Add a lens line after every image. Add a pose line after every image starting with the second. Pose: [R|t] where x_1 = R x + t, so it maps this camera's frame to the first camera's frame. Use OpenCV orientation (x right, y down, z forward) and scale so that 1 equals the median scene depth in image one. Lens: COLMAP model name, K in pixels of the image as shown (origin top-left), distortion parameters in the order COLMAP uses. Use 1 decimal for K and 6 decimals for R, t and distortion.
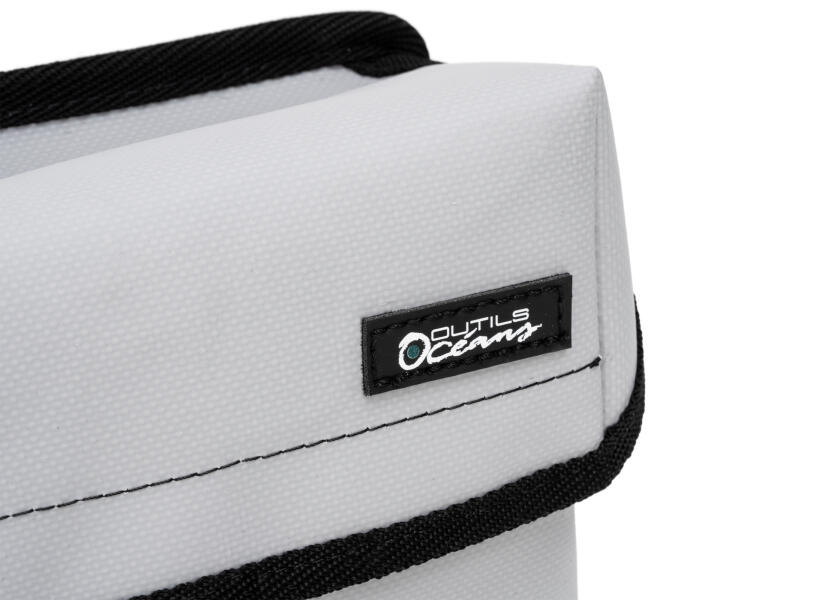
lens RADIAL K [[2450.8, 0, 419.8], [0, 2450.8, 299.9], [0, 0, 1]] dist [-0.223803, 0.000000]
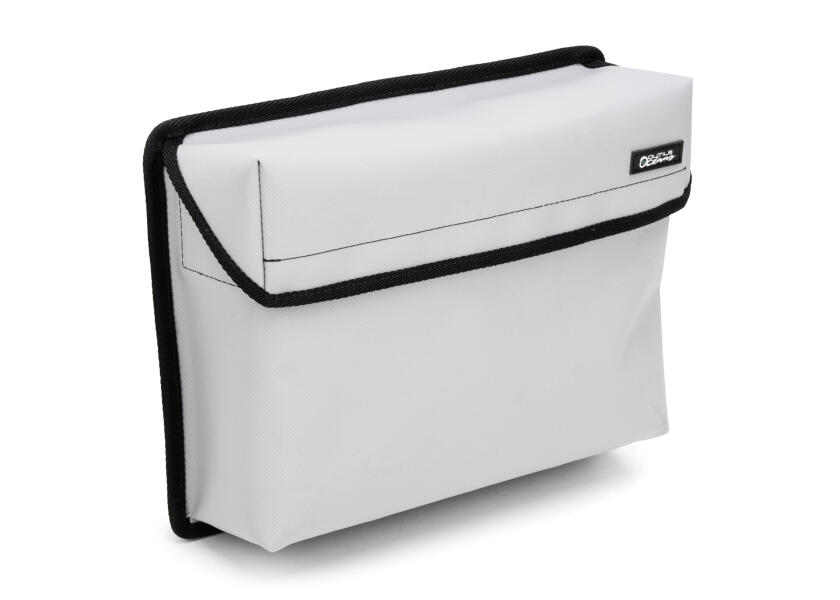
lens RADIAL K [[2450.8, 0, 420.2], [0, 2450.8, 299.8], [0, 0, 1]] dist [-0.223803, 0.000000]
pose [[0.987225, 0.021739, 0.157840, -0.801456], [-0.030539, 0.998098, 0.053544, 0.038290], [-0.156376, -0.057681, 0.986012, -2.182148]]
